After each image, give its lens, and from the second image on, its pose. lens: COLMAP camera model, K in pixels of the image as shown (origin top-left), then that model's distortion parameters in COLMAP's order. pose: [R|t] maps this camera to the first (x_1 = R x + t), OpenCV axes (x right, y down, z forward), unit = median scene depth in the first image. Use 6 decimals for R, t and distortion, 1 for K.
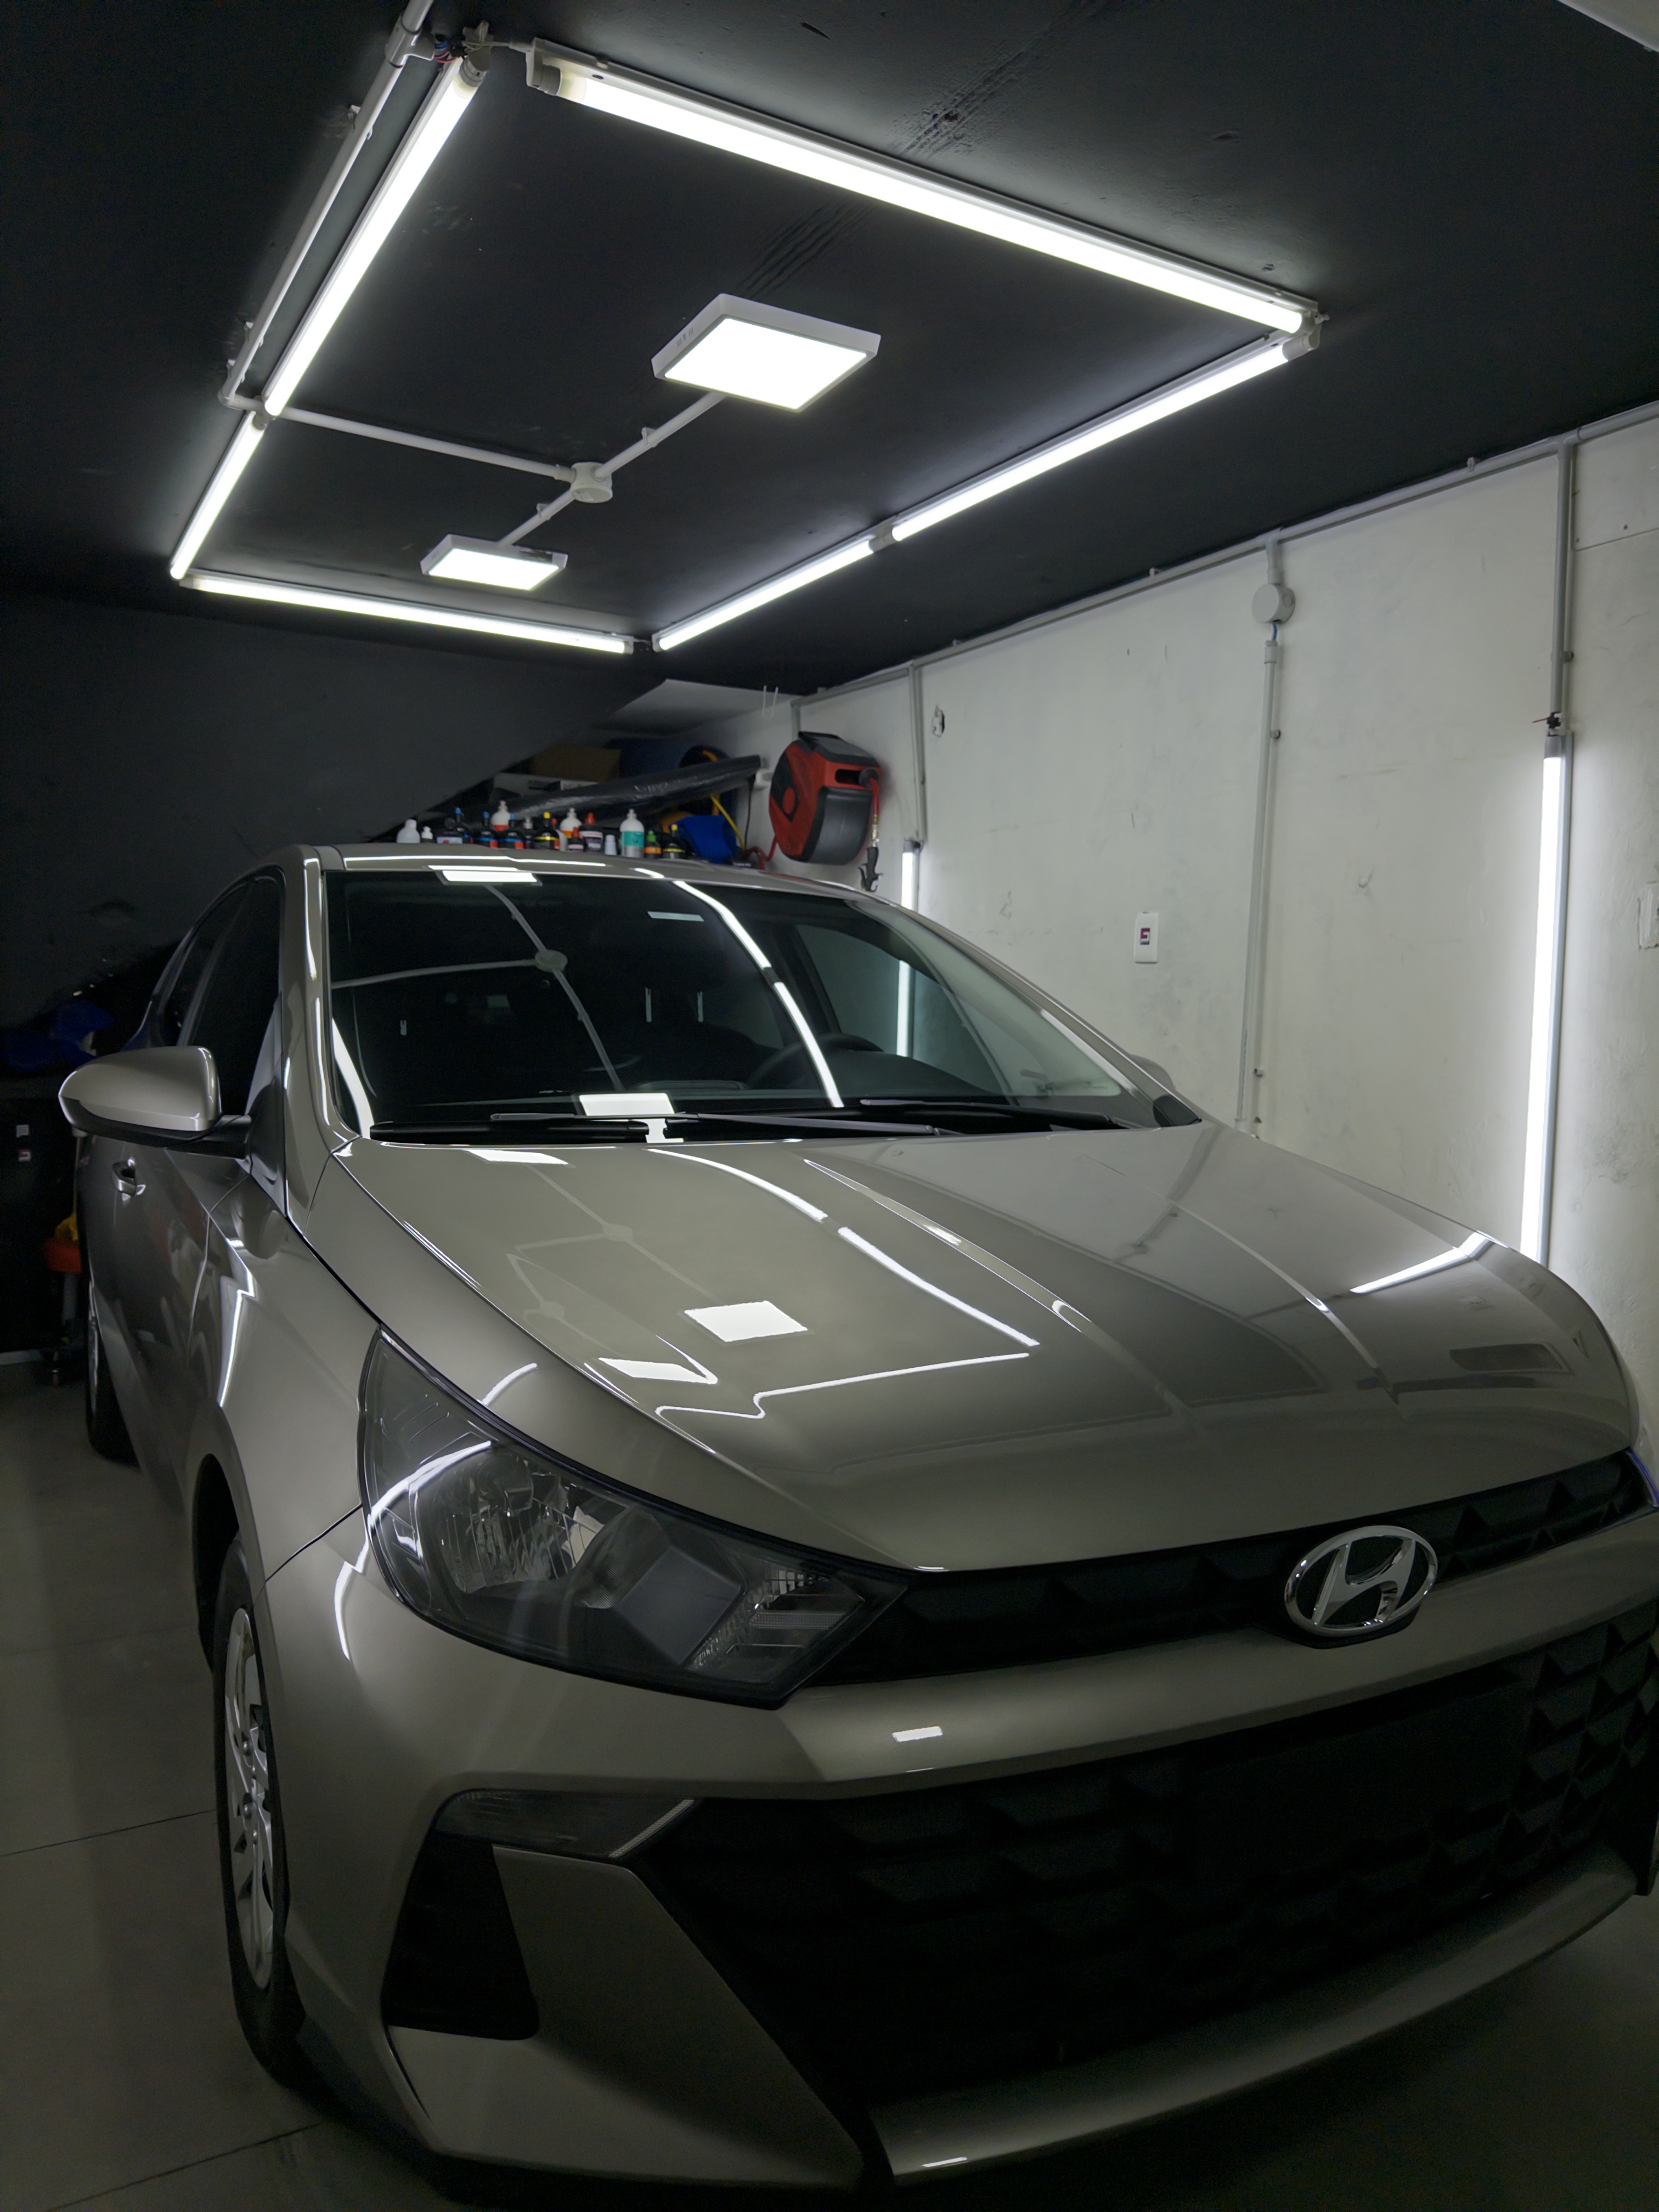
lens RADIAL K [[1545.0, 0, 823.4], [0, 1545.0, 1108.4], [0, 0, 1]] dist [0.097015, -0.108091]
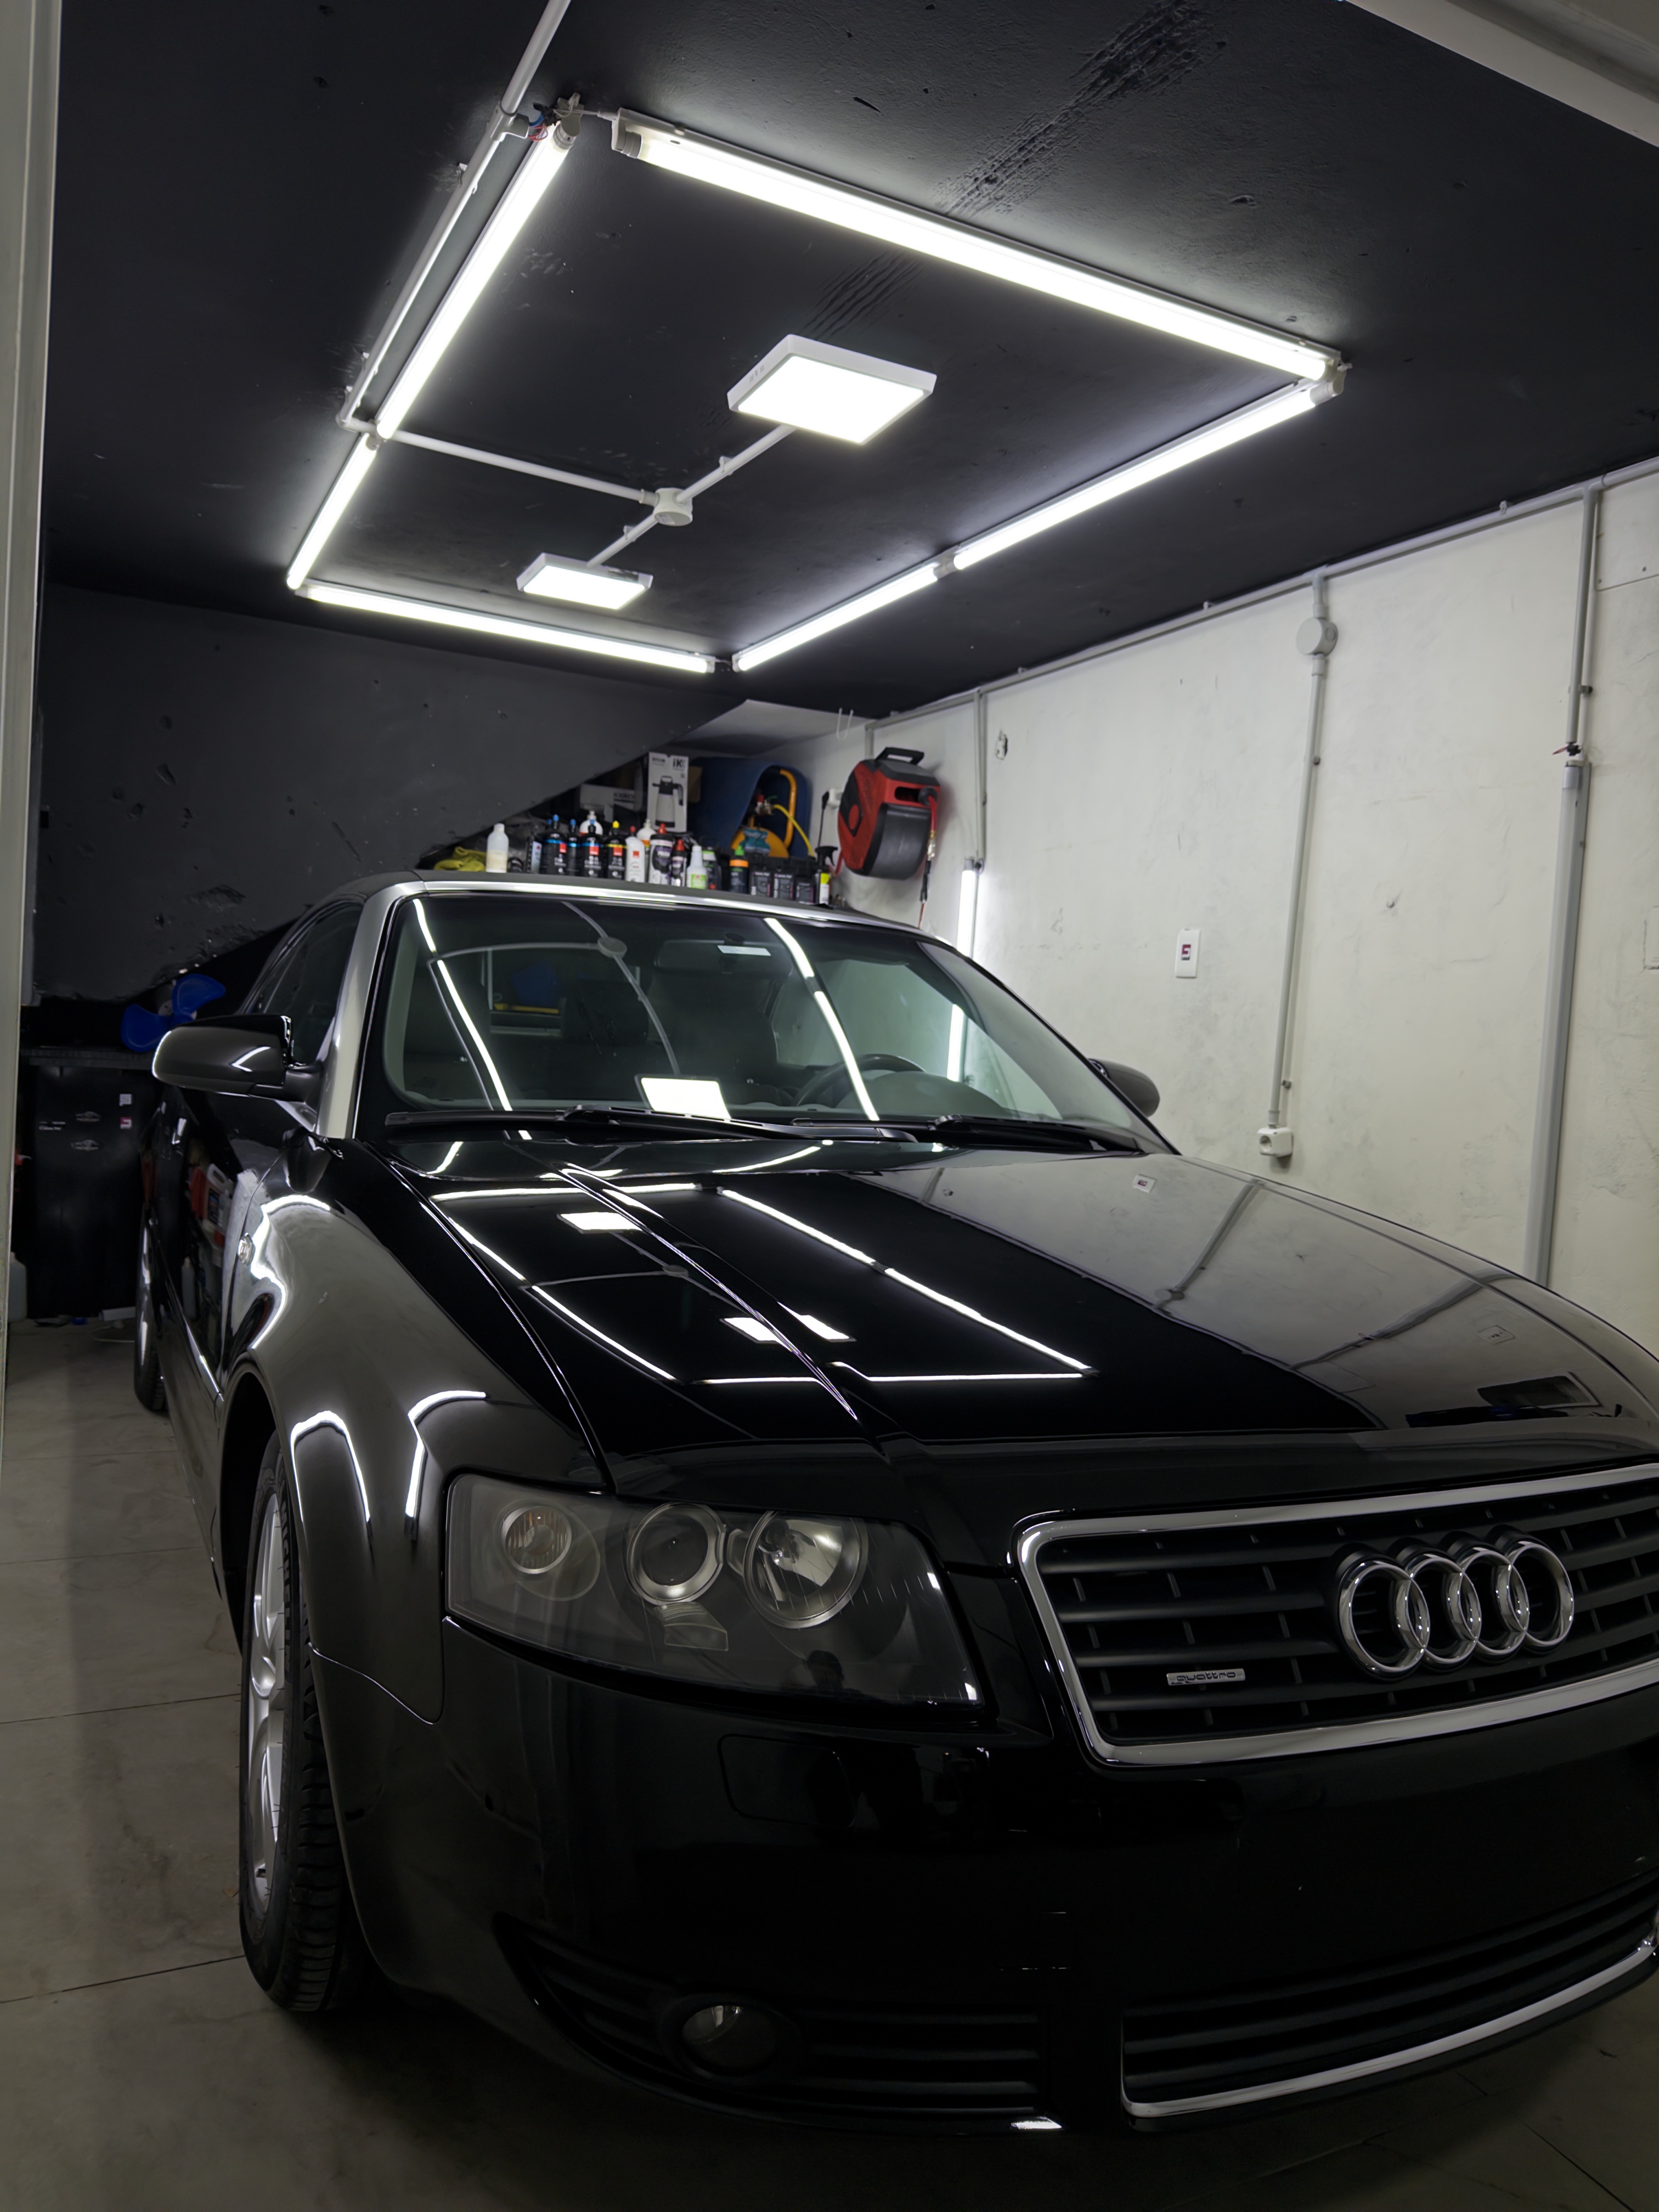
lens RADIAL K [[1545.0, 0, 823.4], [0, 1545.0, 1108.4], [0, 0, 1]] dist [0.097015, -0.108091]
pose [[0.997762, 0.042976, -0.051226, 0.026170], [-0.044107, 0.998803, -0.021166, 0.030181], [0.050255, 0.023378, 0.998463, -0.056230]]
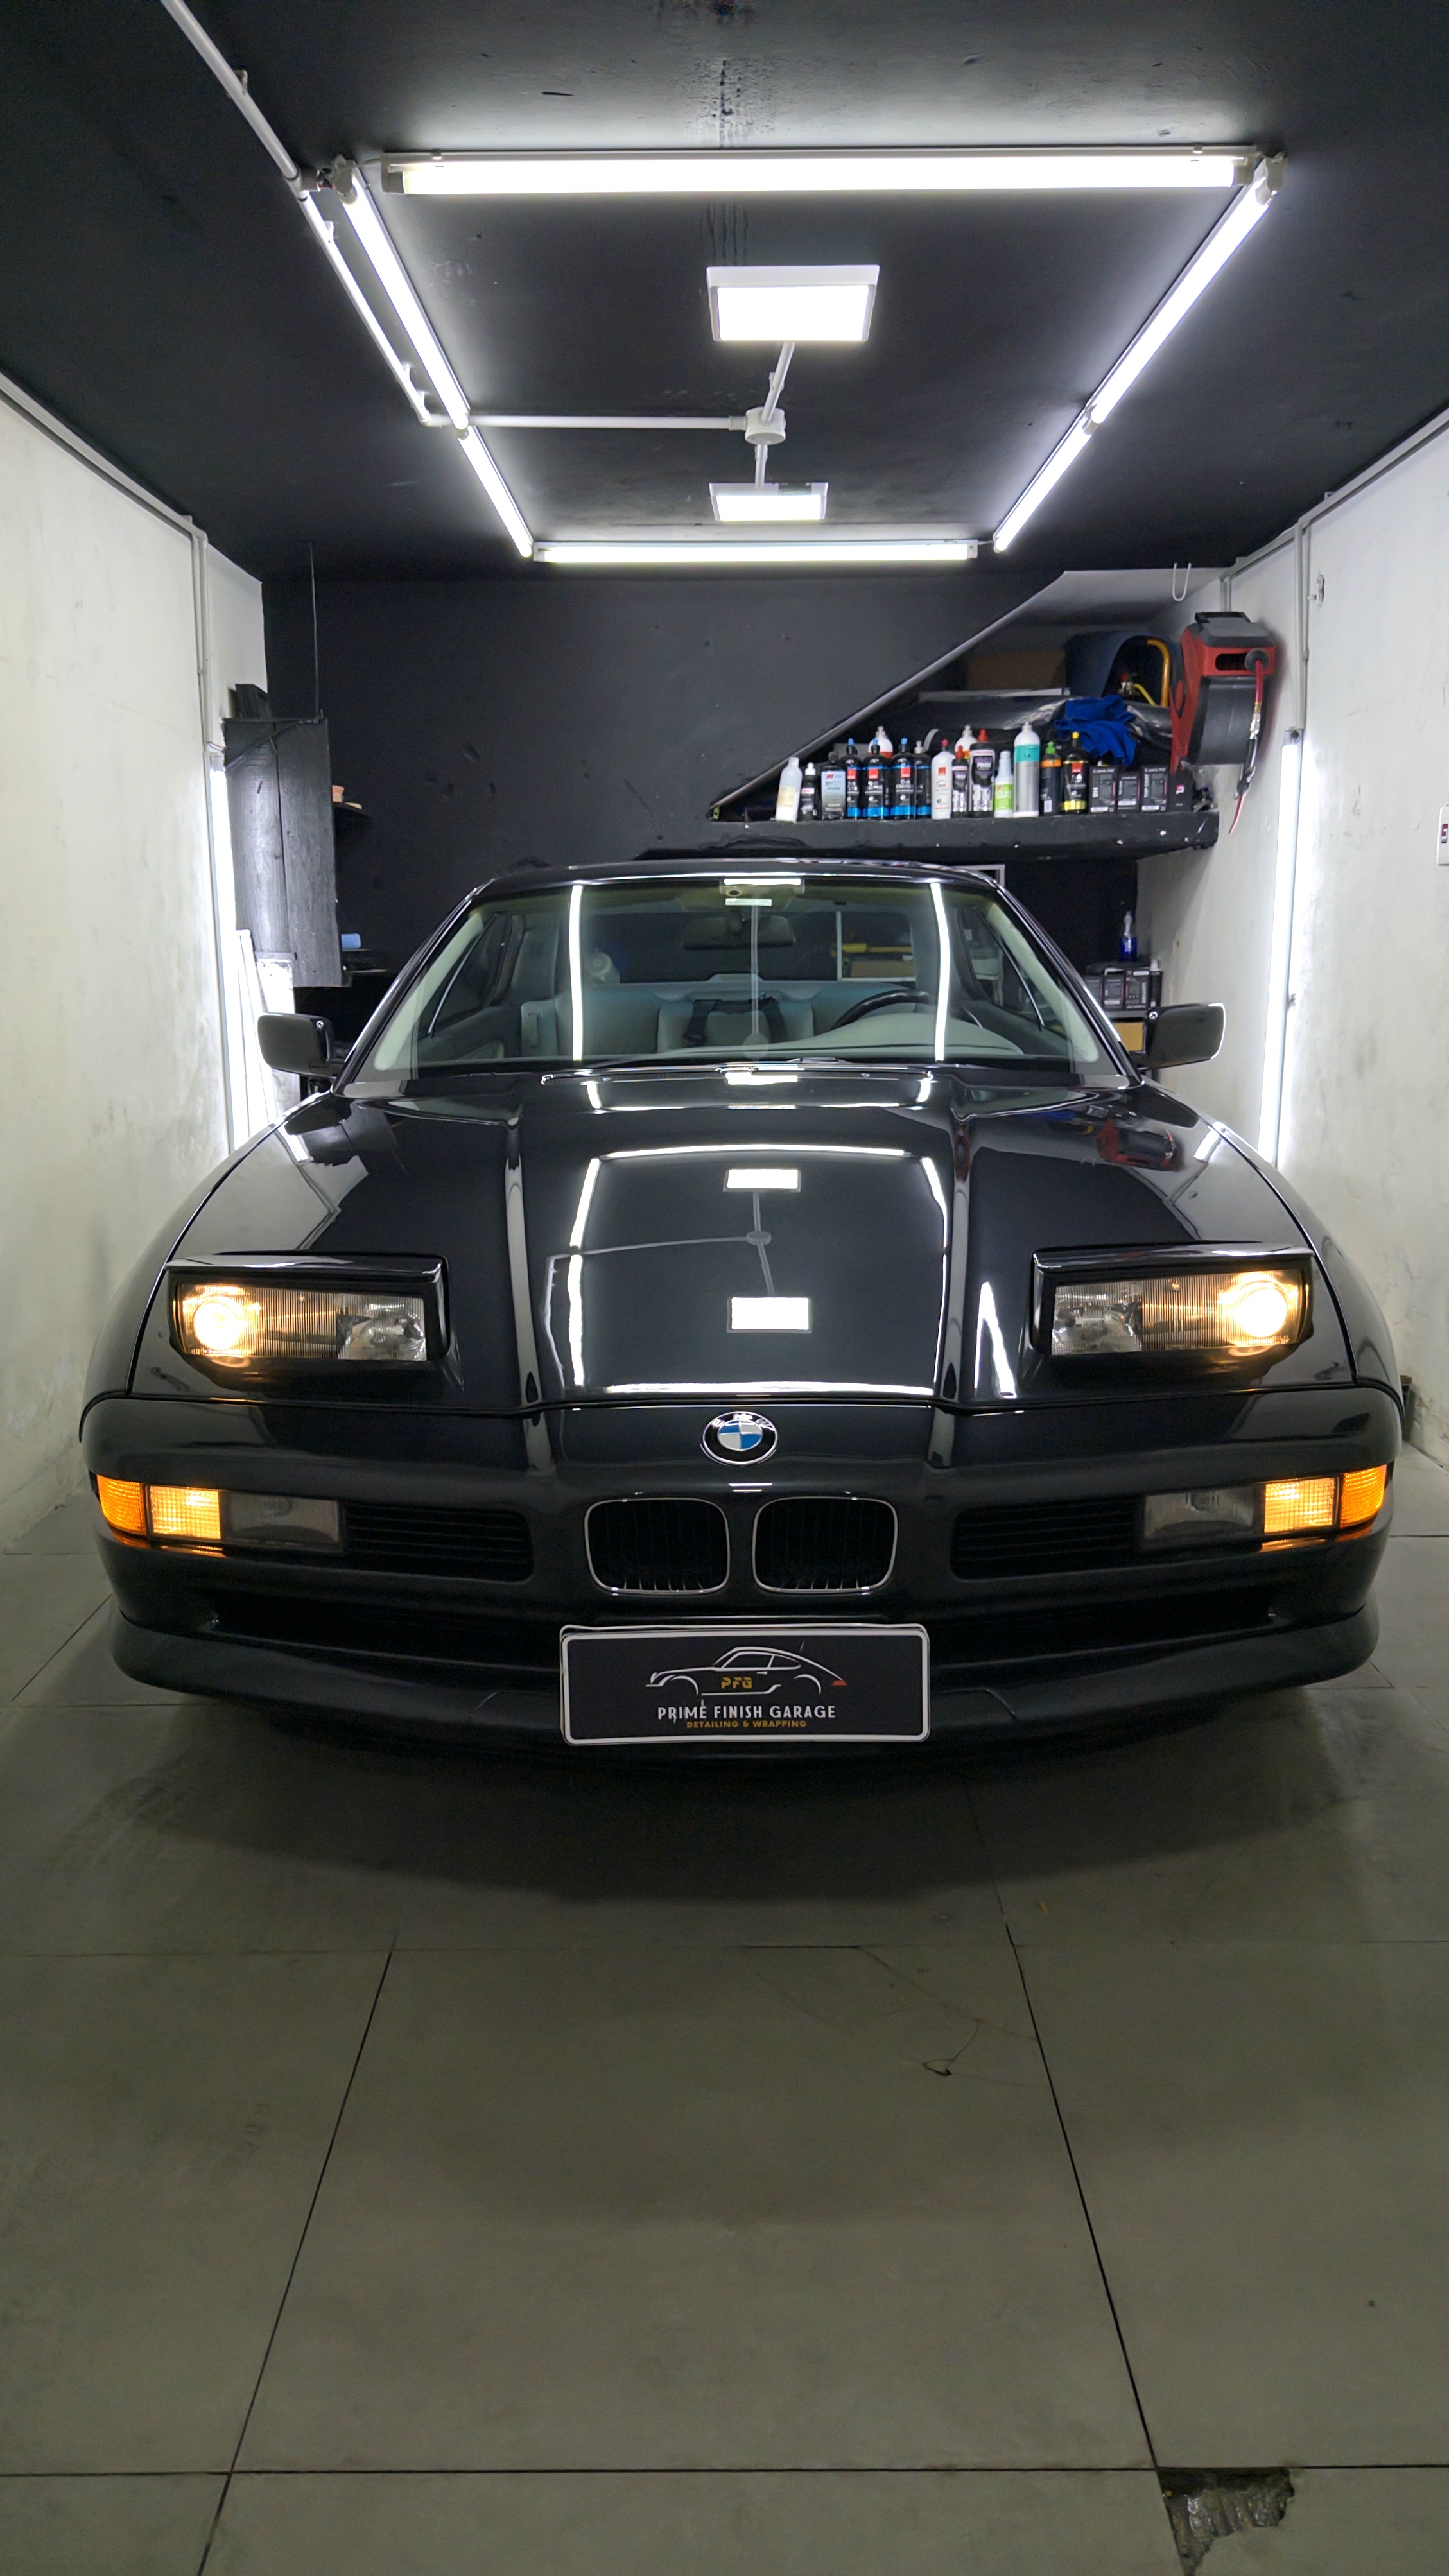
lens RADIAL K [[1809.8, 0, 724.5], [0, 1809.8, 1288.0], [0, 0, 1]] dist [0.086978, -0.086134]
pose [[0.875147, 0.059742, -0.480155, 0.416759], [-0.000173, 0.992387, 0.123160, 0.016646], [0.483858, -0.107700, 0.868494, -0.123947]]
